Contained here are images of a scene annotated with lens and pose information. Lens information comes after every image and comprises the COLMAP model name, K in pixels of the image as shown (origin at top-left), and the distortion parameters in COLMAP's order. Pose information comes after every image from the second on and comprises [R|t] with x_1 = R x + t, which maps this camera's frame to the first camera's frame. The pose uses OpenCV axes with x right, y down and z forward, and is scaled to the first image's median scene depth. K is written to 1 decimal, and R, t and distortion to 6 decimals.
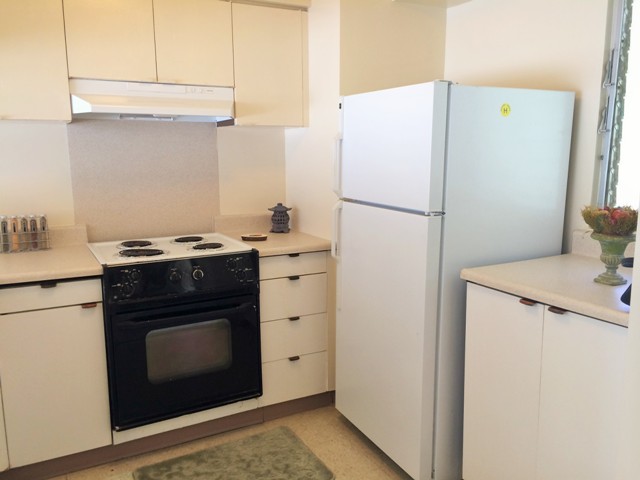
lens RADIAL K [[545.1, 0, 318.1], [0, 545.1, 238.6], [0, 0, 1]] dist [0.063065, -0.087893]
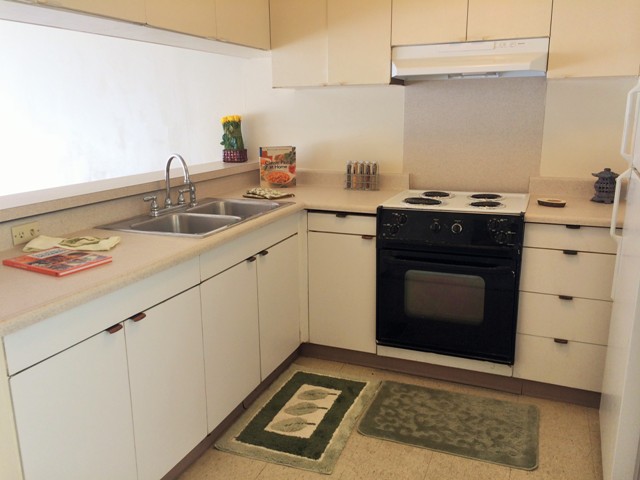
lens RADIAL K [[545.1, 0, 315.1], [0, 545.1, 241.4], [0, 0, 1]] dist [0.063065, -0.087893]
pose [[0.619533, 0.180187, -0.764010, 0.390921], [-0.116989, 0.983622, 0.137115, -0.020349], [0.776204, 0.004433, 0.630466, 0.119684]]
